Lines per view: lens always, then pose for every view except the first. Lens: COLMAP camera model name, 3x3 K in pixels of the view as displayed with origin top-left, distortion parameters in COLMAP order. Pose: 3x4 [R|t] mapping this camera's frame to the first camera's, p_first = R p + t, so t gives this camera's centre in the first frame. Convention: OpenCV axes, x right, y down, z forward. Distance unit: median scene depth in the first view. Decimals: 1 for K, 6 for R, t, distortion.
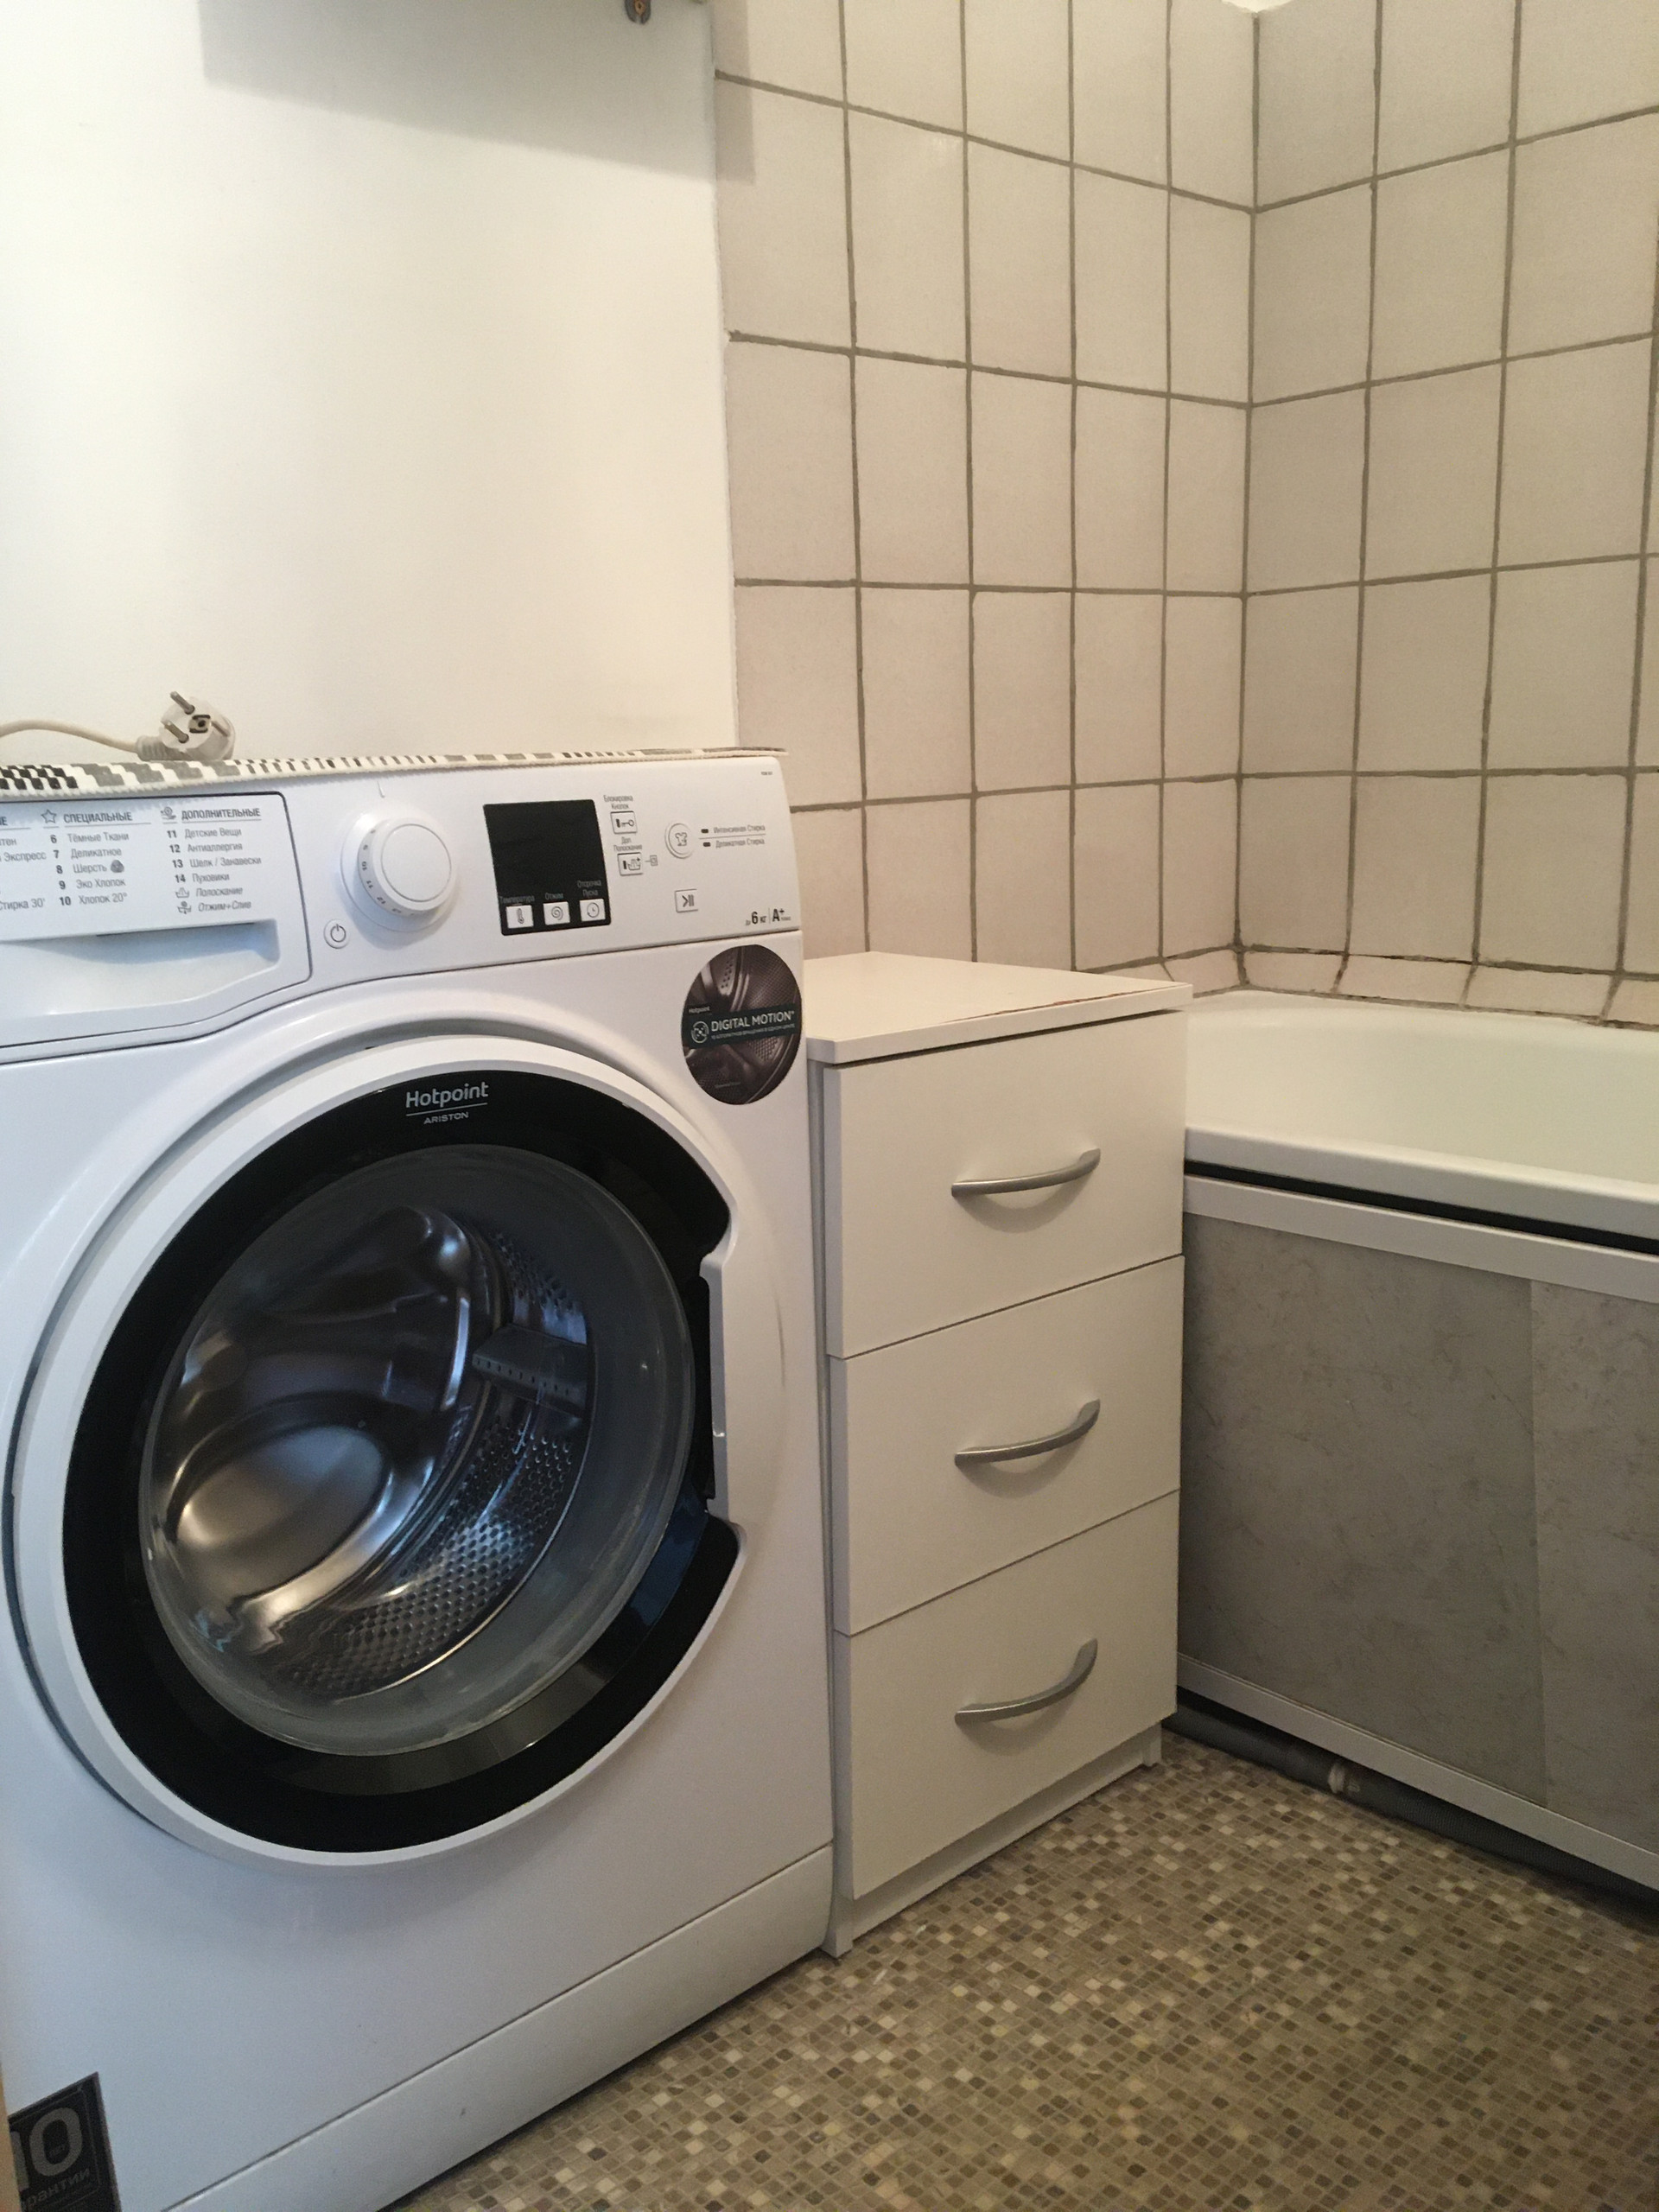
lens RADIAL K [[1885.1, 0, 829.2], [0, 1885.1, 1106.5], [0, 0, 1]] dist [0.077277, -0.010379]
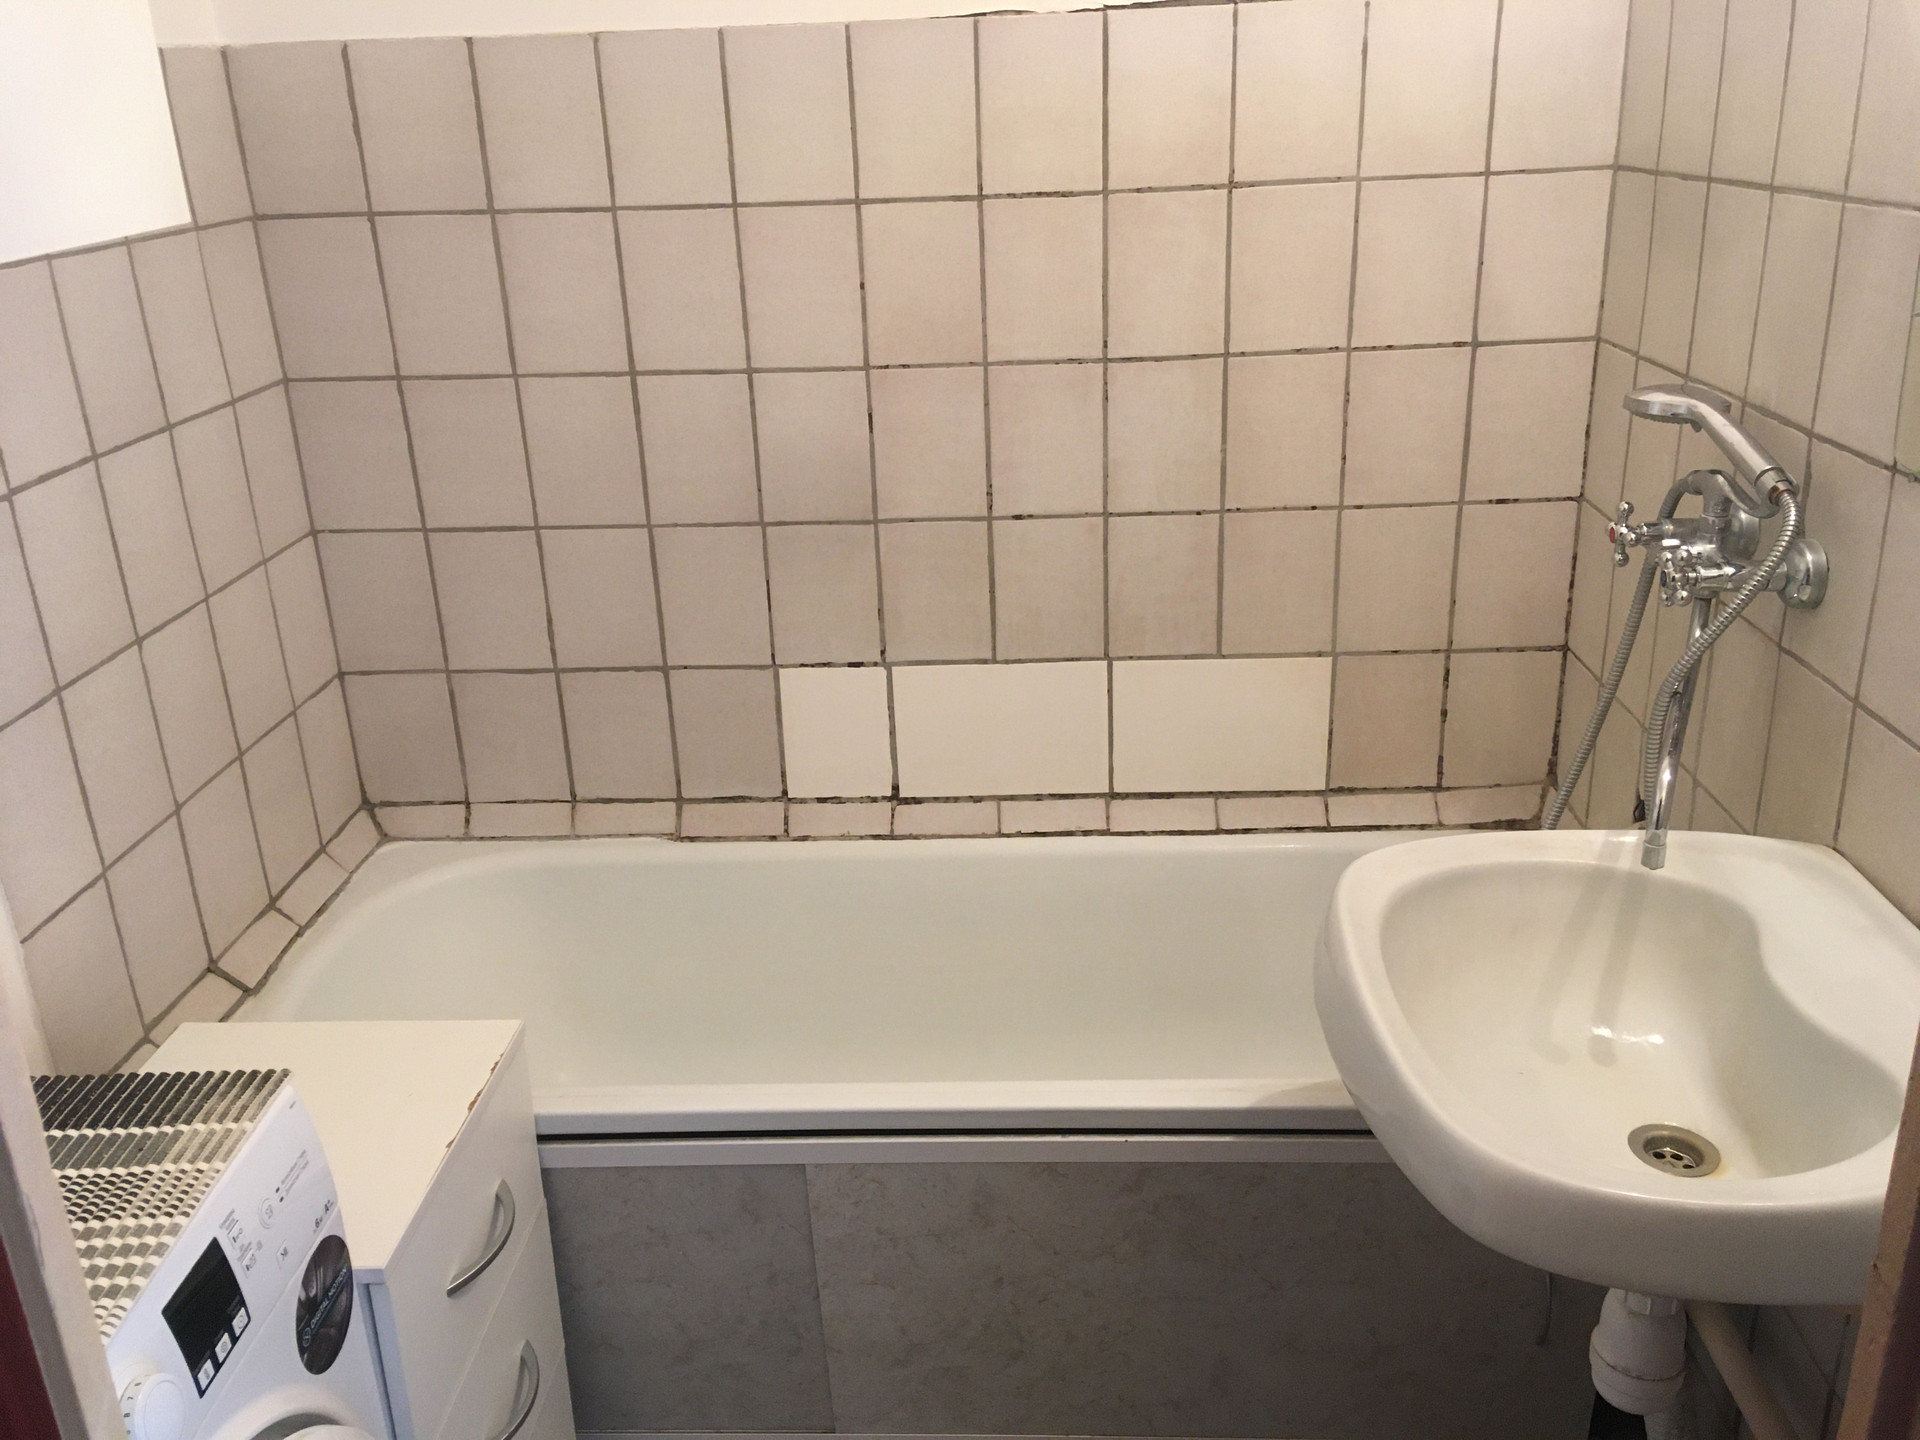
lens RADIAL K [[1636.2, 0, 959.2], [0, 1636.2, 716.9], [0, 0, 1]] dist [0.077277, -0.010379]
pose [[0.714373, -0.251505, 0.653006, -0.223503], [0.149025, 0.966451, 0.209197, -0.355765], [-0.683712, -0.052131, 0.727887, -0.033558]]
